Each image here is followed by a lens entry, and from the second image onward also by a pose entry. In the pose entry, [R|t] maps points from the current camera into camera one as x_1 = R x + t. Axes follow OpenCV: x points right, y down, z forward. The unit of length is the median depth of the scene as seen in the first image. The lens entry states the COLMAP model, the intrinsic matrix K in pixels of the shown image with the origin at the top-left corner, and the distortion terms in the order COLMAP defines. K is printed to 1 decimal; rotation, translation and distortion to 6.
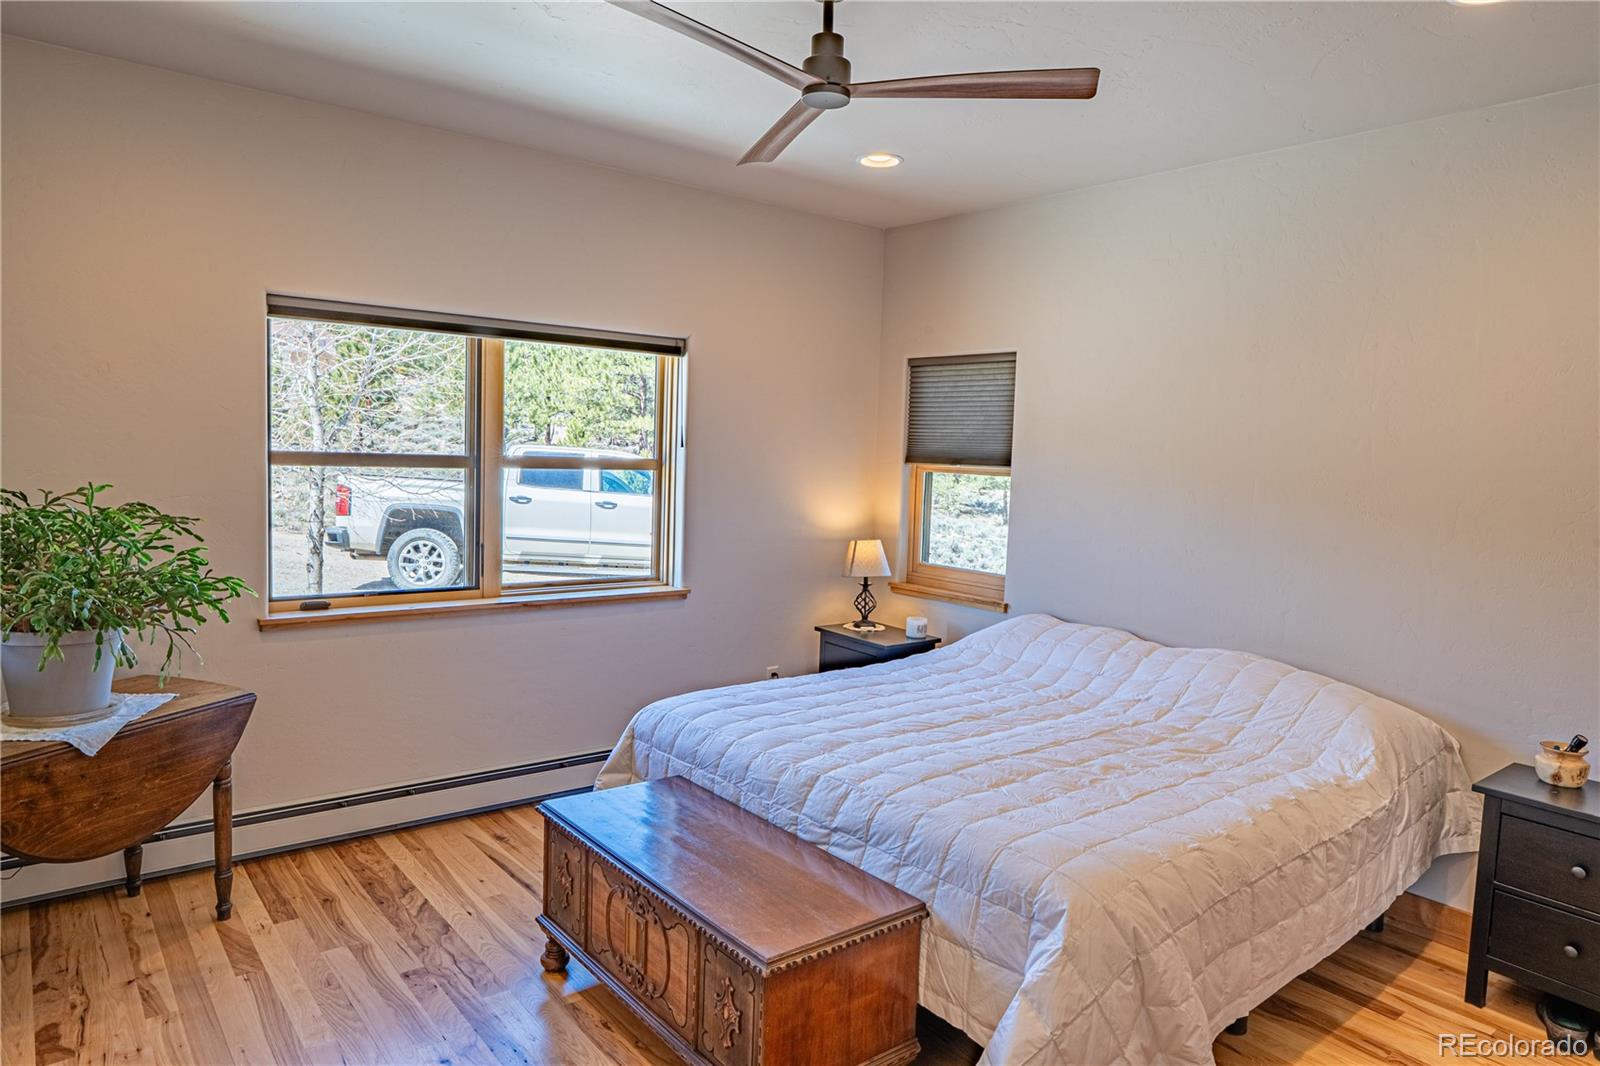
lens RADIAL K [[1003.1, 0, 790.8], [0, 1003.1, 529.2], [0, 0, 1]] dist [-0.042180, 0.031066]
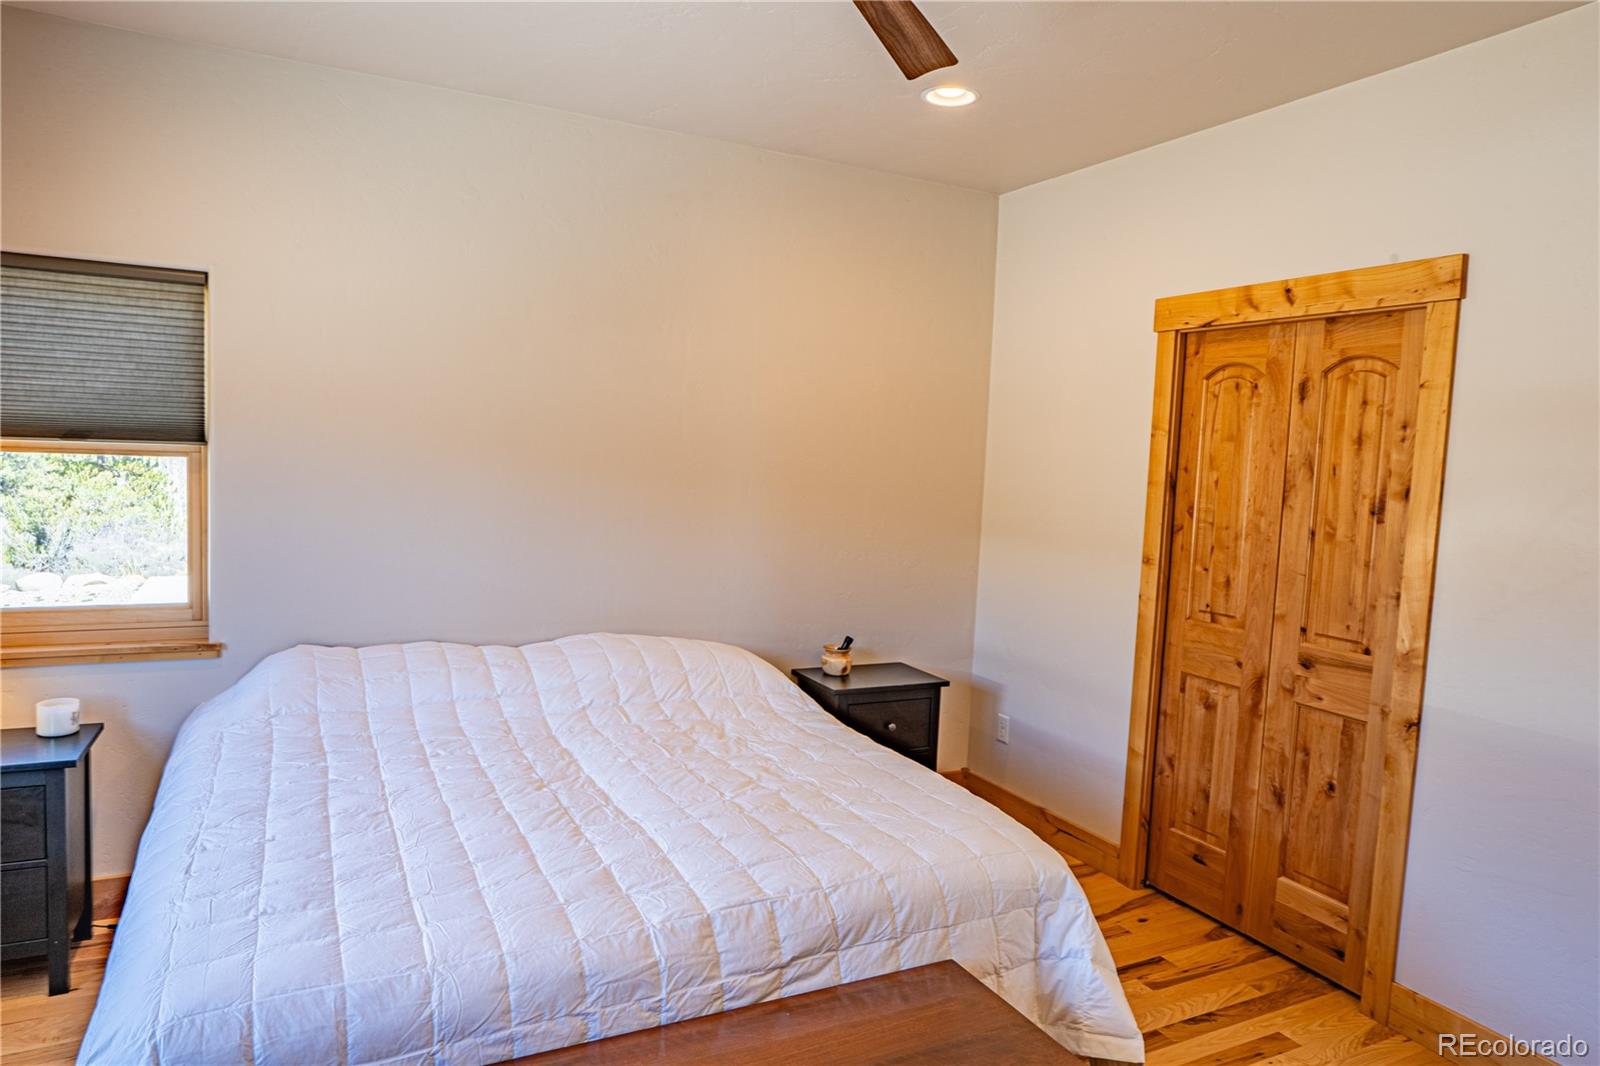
lens RADIAL K [[1003.1, 0, 817.2], [0, 1003.1, 543.3], [0, 0, 1]] dist [-0.042180, 0.031066]
pose [[0.201884, -0.117713, 0.972310, -0.496544], [0.046100, 0.992793, 0.110621, -0.070023], [-0.978324, 0.022491, 0.205856, 0.642223]]
